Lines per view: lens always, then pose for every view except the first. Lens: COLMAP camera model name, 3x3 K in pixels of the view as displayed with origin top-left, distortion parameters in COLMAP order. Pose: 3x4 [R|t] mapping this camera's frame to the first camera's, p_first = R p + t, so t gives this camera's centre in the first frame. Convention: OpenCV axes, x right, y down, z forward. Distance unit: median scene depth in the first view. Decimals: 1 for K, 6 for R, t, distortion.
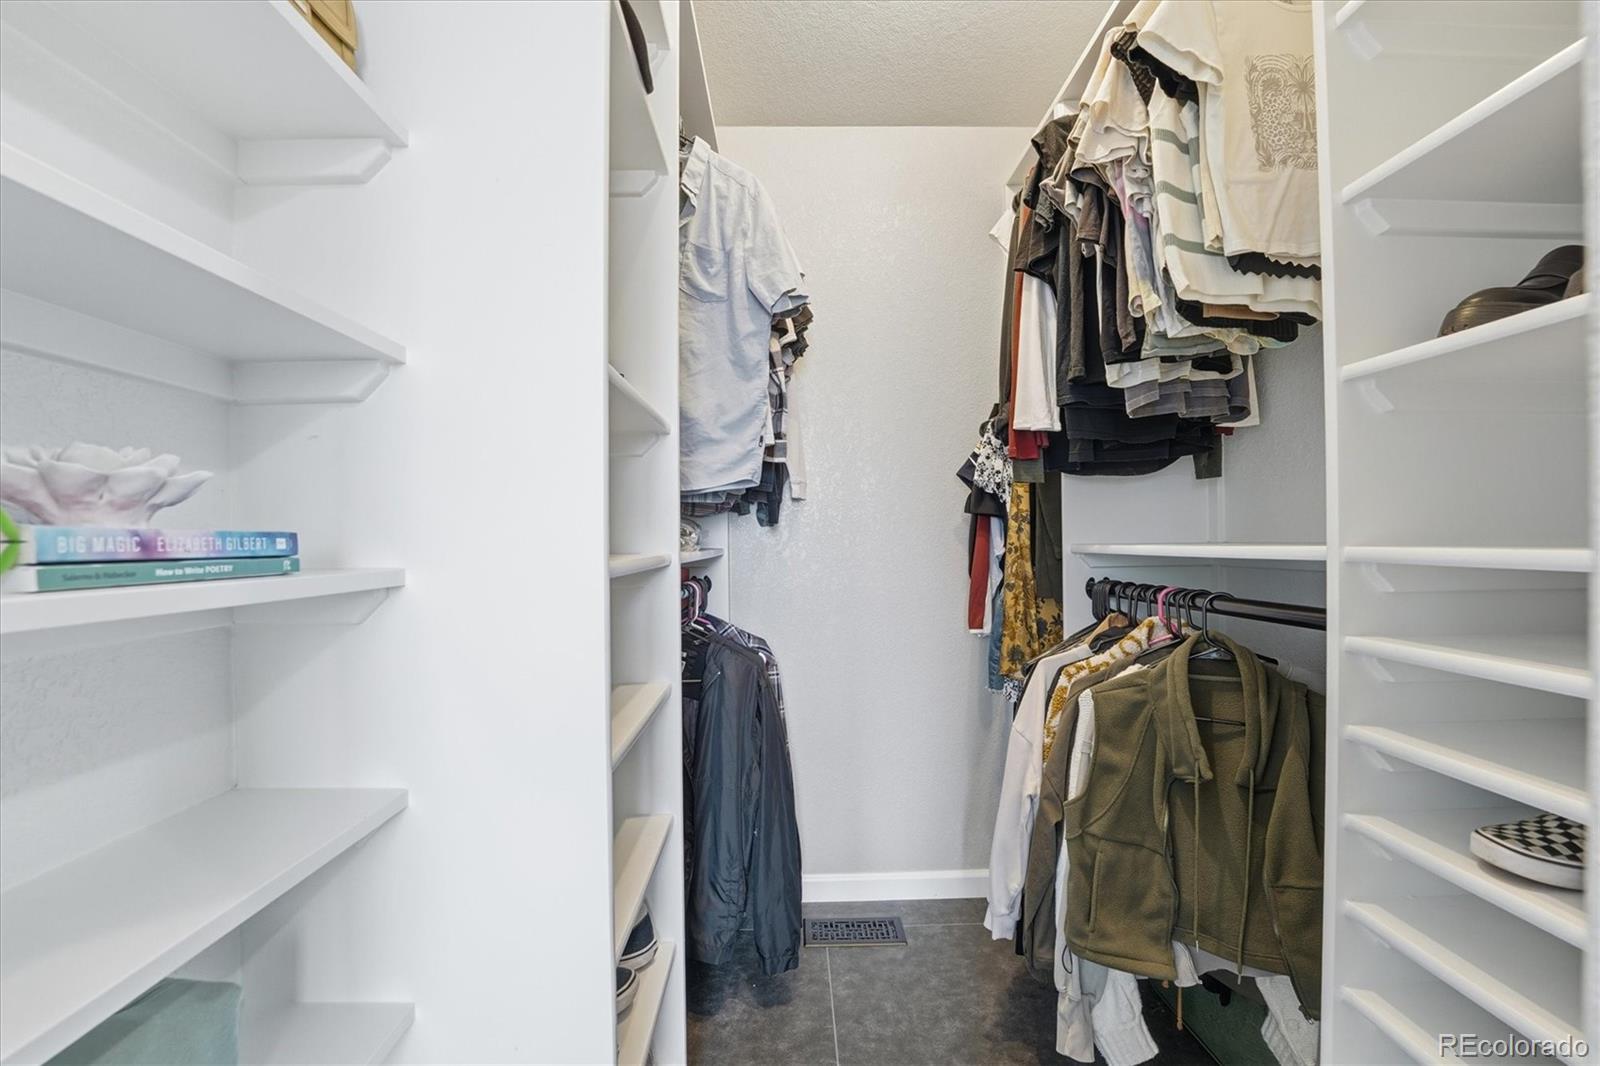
lens RADIAL K [[665.1, 0, 796.1], [0, 665.1, 531.0], [0, 0, 1]] dist [-0.025846, 0.002676]
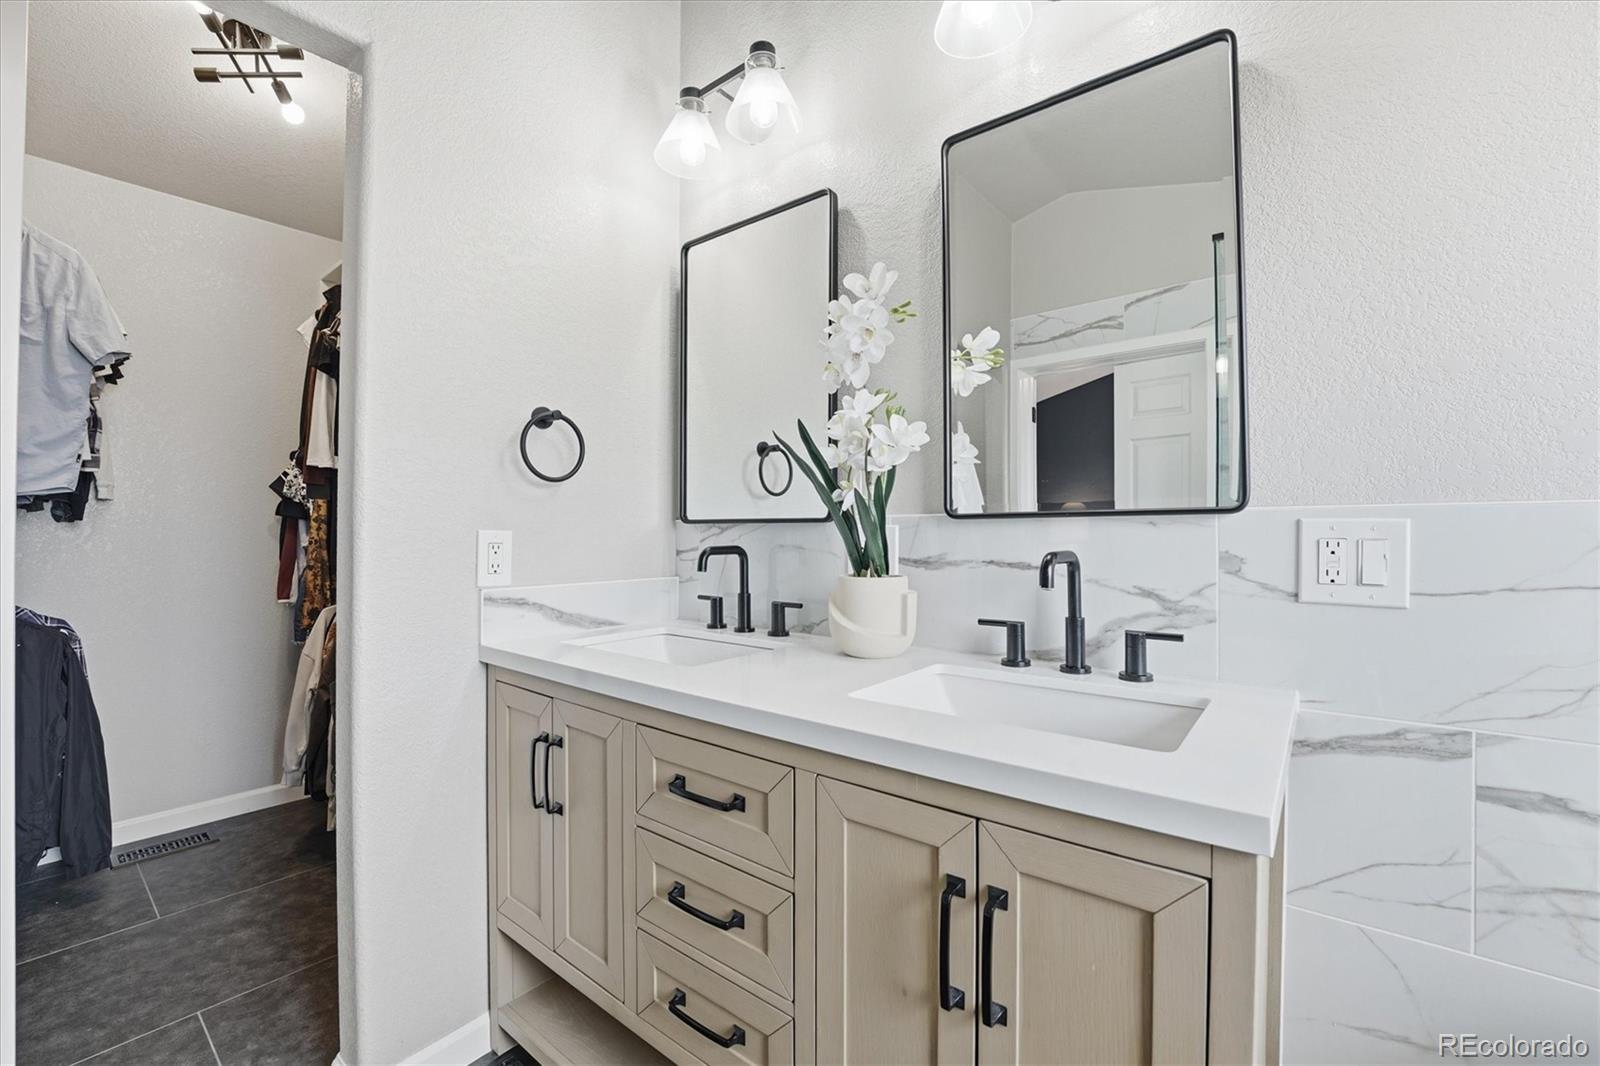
lens RADIAL K [[665.1, 0, 794.5], [0, 665.1, 527.0], [0, 0, 1]] dist [-0.025846, 0.002676]
pose [[0.642948, 0.015105, 0.765761, -0.105996], [-0.013371, 0.999875, -0.008496, -0.007070], [-0.765793, -0.004776, 0.643069, -0.794646]]
